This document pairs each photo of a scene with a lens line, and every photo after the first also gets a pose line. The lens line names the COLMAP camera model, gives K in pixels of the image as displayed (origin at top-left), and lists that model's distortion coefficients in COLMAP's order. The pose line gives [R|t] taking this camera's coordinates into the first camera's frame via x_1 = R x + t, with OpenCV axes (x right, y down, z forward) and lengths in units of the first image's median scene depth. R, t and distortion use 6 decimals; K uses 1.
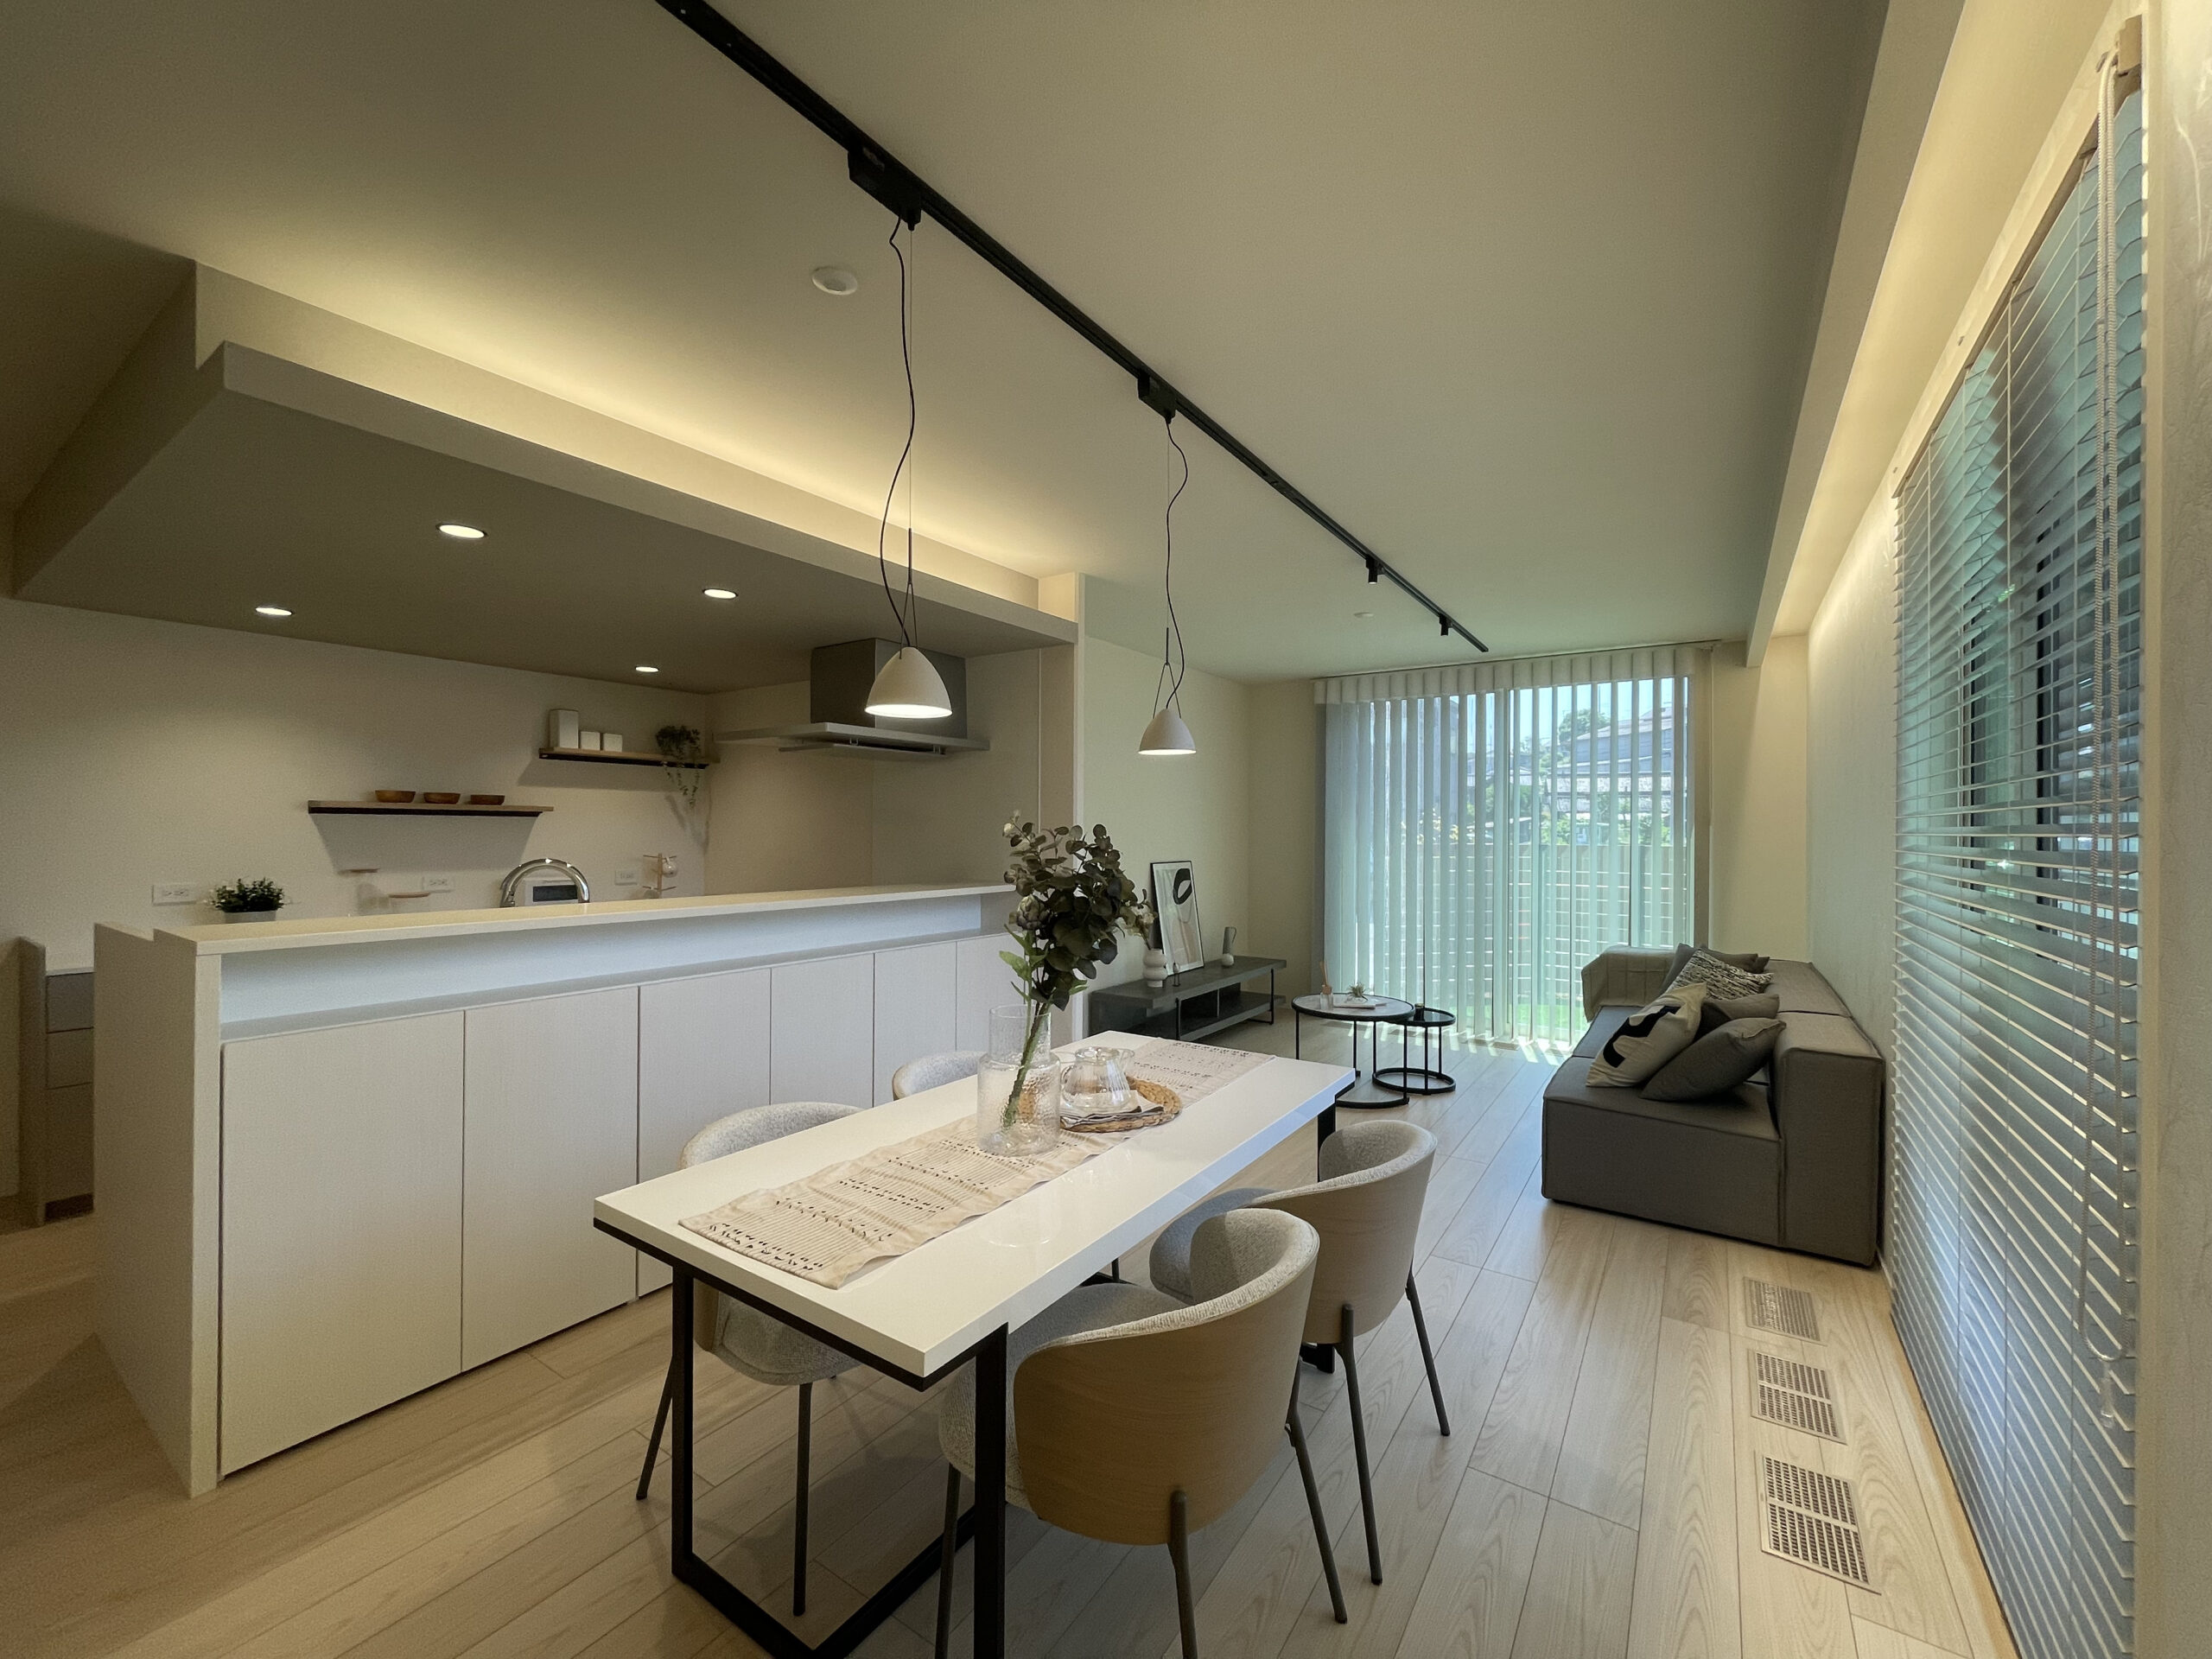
lens RADIAL K [[893.3, 0, 1106.6], [0, 893.3, 828.4], [0, 0, 1]] dist [-0.001445, -0.000095]
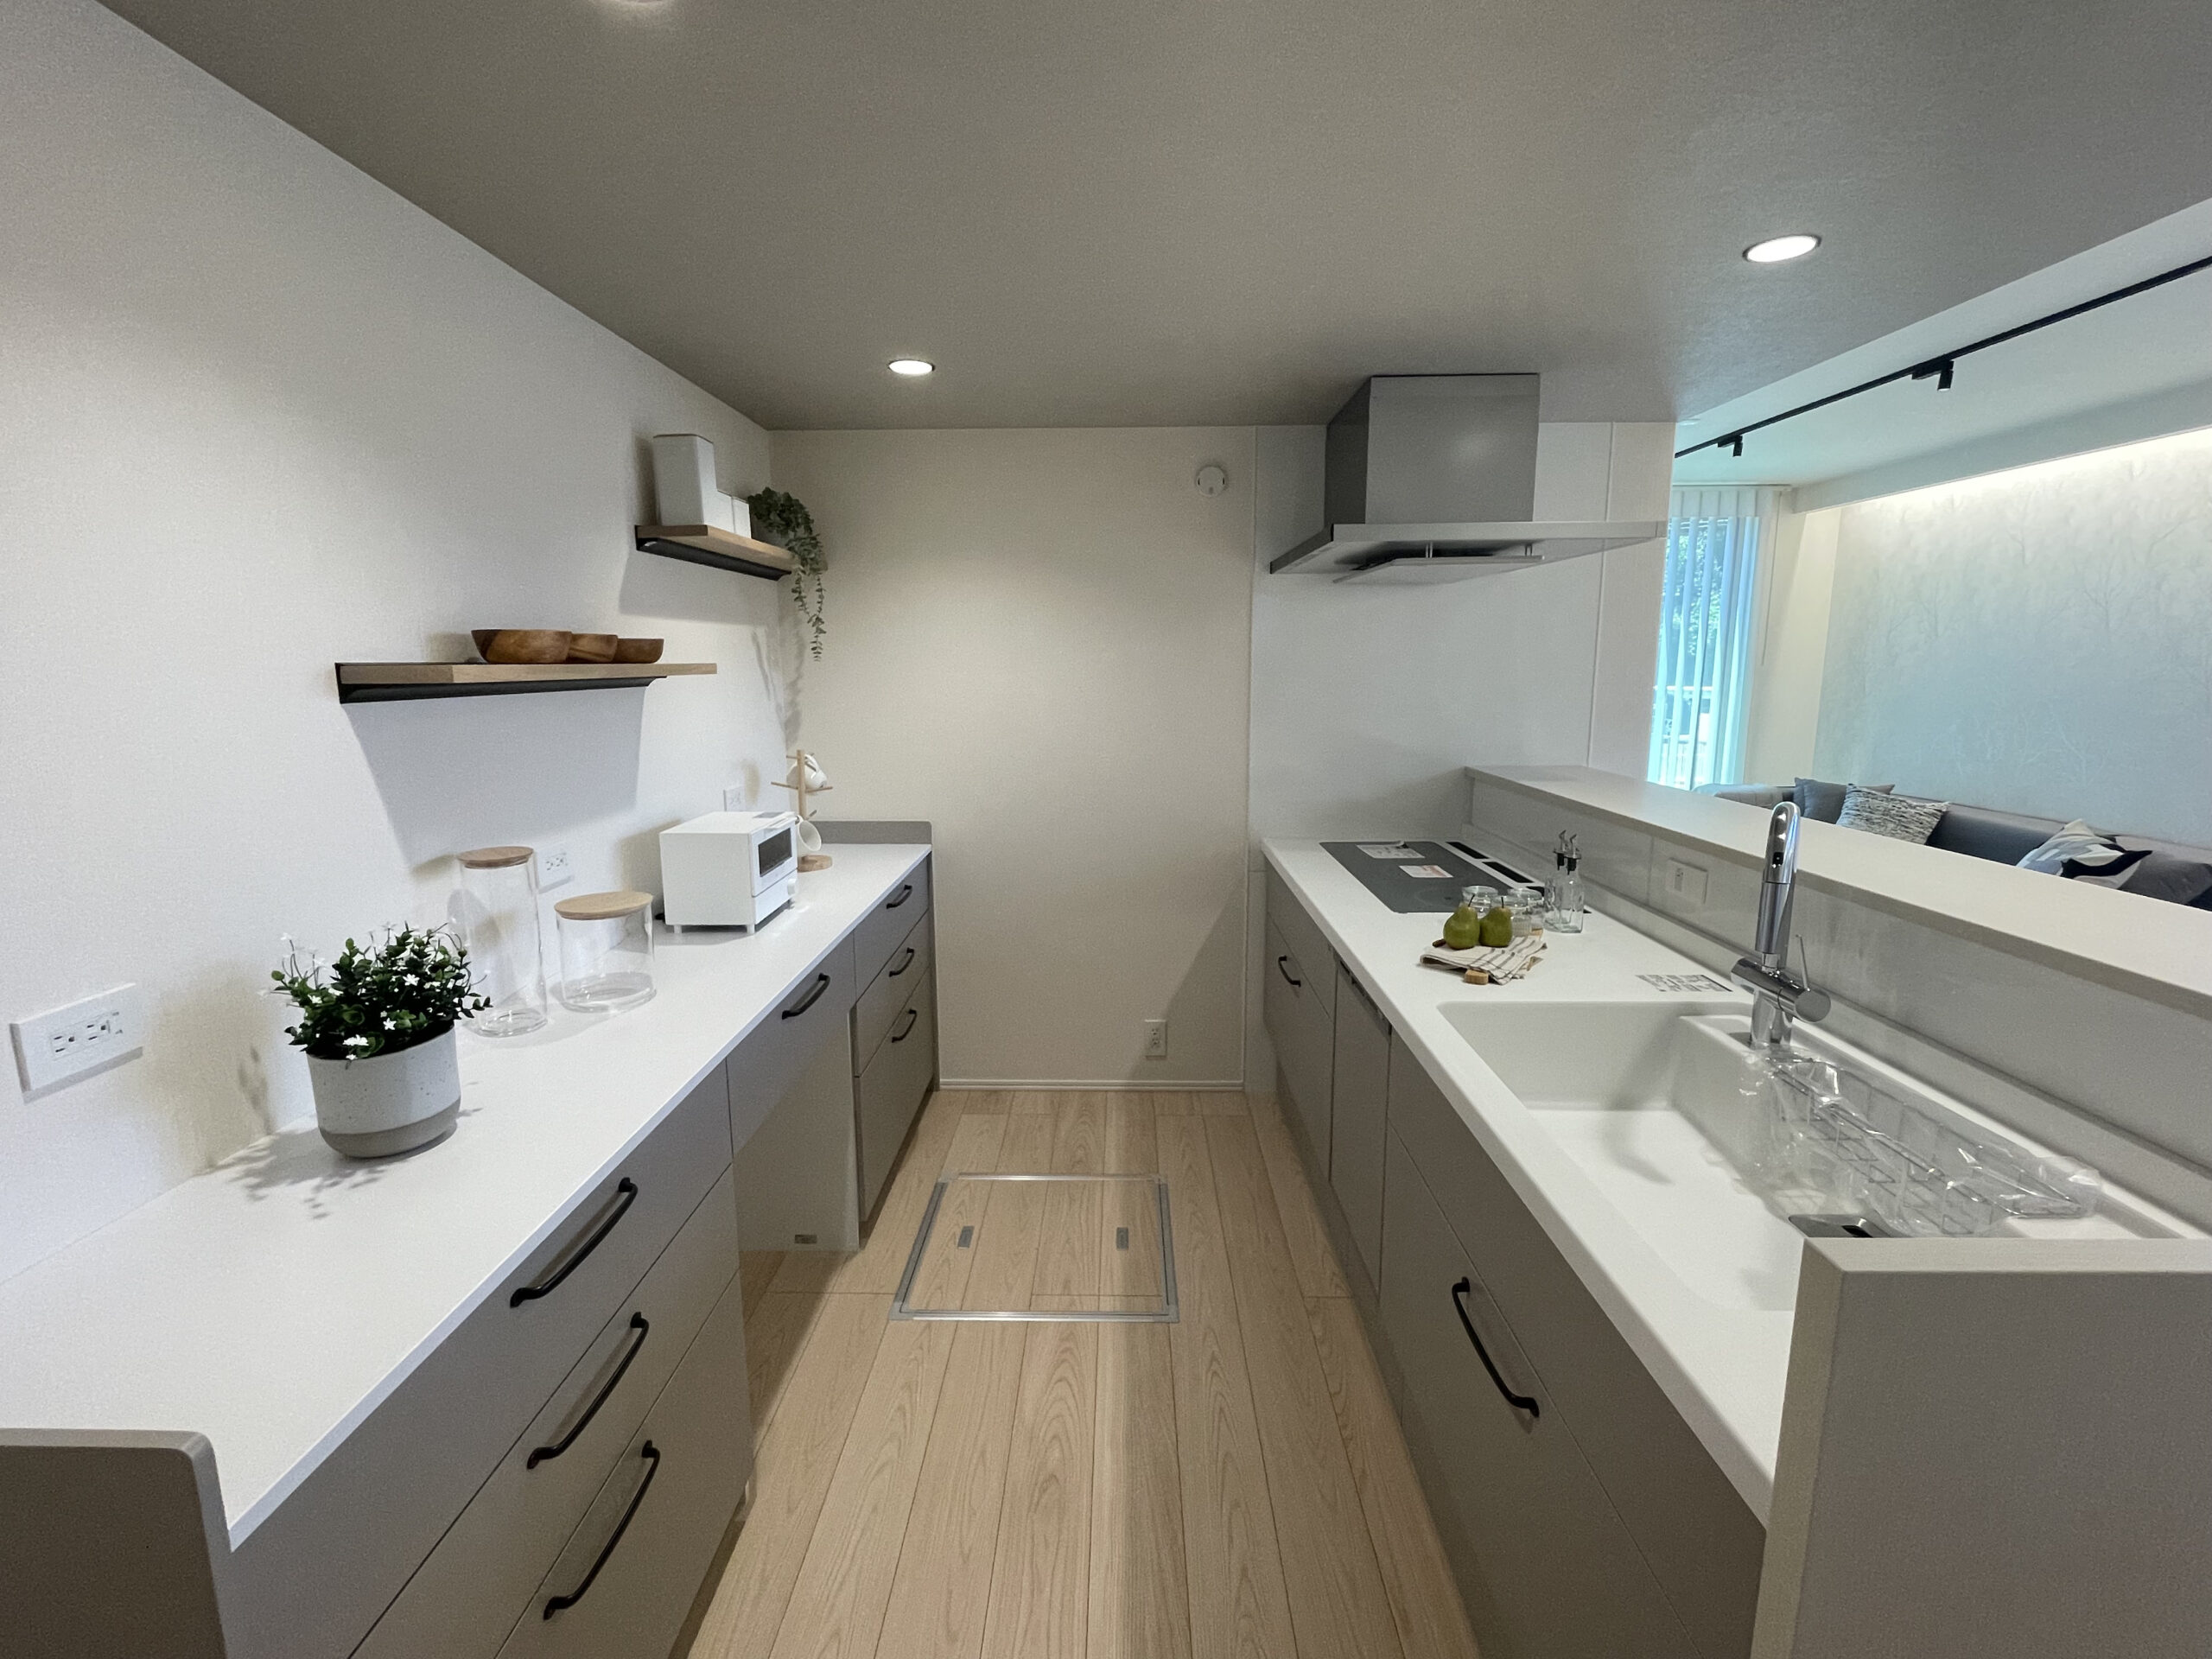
lens RADIAL K [[1022.4, 0, 1104.5], [0, 1022.4, 829.1], [0, 0, 1]] dist [0.000613, 0.000100]
pose [[0.836794, -0.105128, 0.537331, -0.840515], [0.014403, 0.985280, 0.170338, -0.029763], [-0.547329, -0.134798, 0.825991, 0.526607]]
